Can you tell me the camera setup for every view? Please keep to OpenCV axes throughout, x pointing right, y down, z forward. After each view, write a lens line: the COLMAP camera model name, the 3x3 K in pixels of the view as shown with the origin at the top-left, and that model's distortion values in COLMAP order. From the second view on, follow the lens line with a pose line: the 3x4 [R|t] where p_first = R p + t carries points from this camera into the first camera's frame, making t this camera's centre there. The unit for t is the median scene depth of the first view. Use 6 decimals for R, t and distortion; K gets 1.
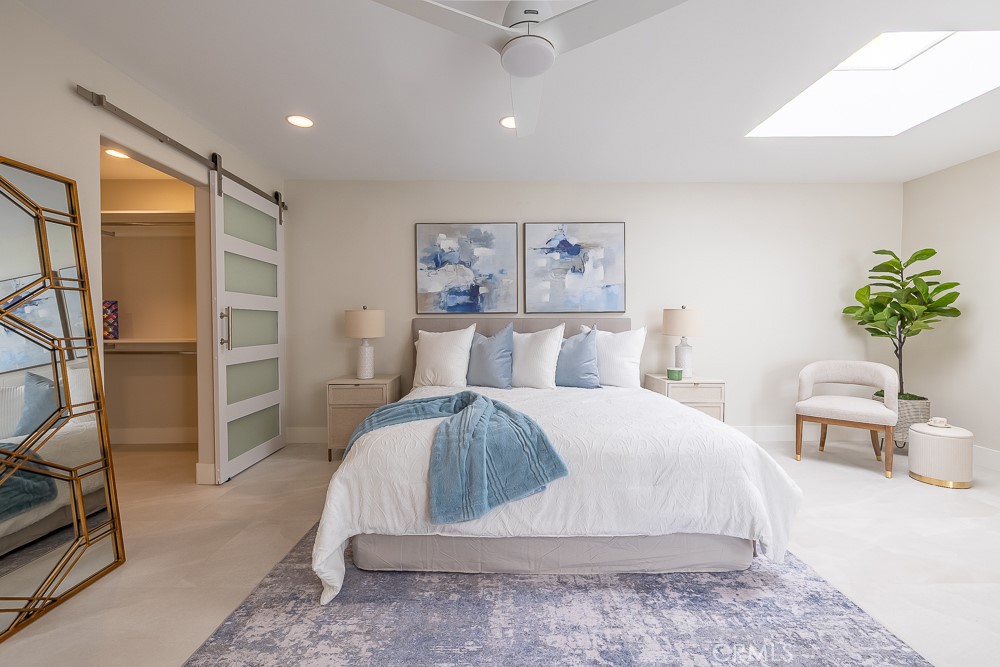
lens RADIAL K [[418.6, 0, 495.4], [0, 418.6, 332.6], [0, 0, 1]] dist [-0.000053, -0.000736]
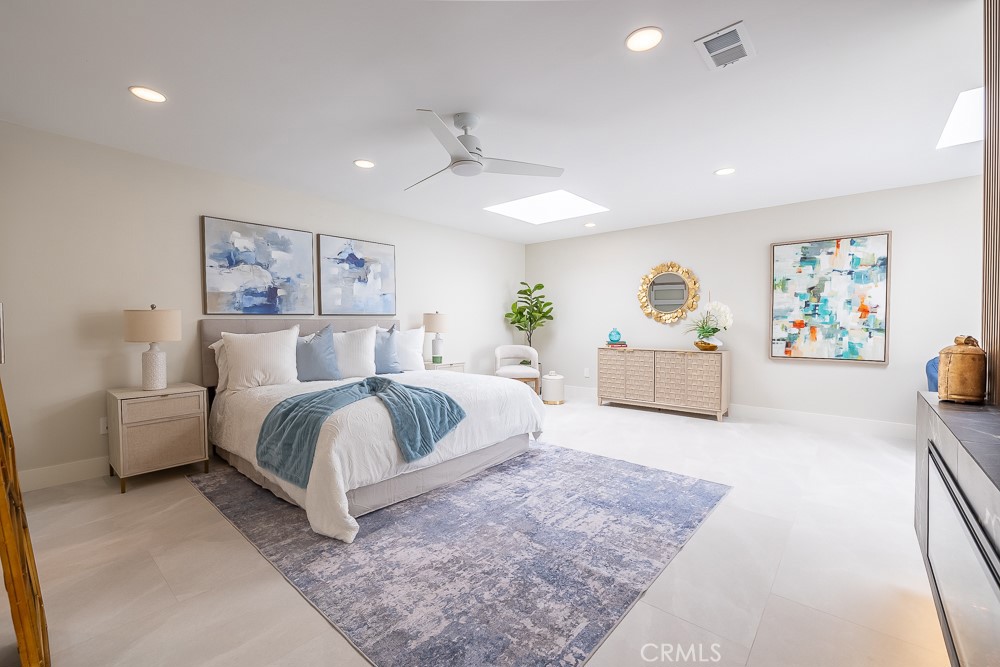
lens RADIAL K [[418.6, 0, 495.4], [0, 418.6, 332.6], [0, 0, 1]] dist [-0.000053, -0.000736]
pose [[0.660776, -0.019688, 0.750325, -0.462668], [0.019298, 0.999771, 0.009238, -0.001141], [-0.750335, 0.008375, 0.661004, -0.084086]]
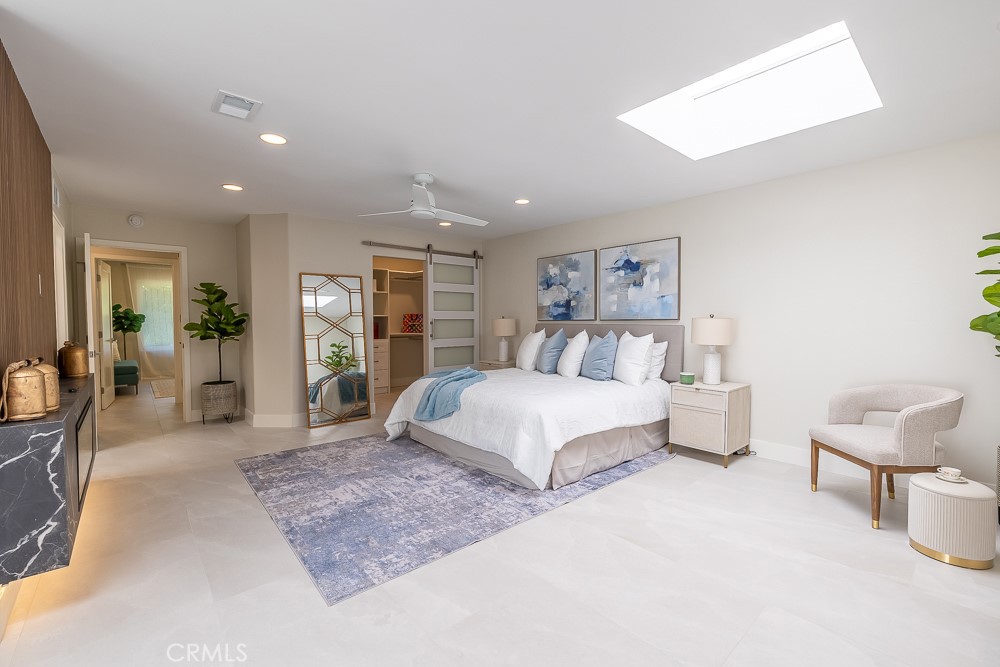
lens RADIAL K [[418.6, 0, 495.4], [0, 418.6, 332.6], [0, 0, 1]] dist [-0.000053, -0.000736]
pose [[0.654247, 0.024328, -0.755889, 0.833893], [-0.014054, 0.999701, 0.020011, -0.030377], [0.756150, -0.002469, 0.654394, -0.072676]]
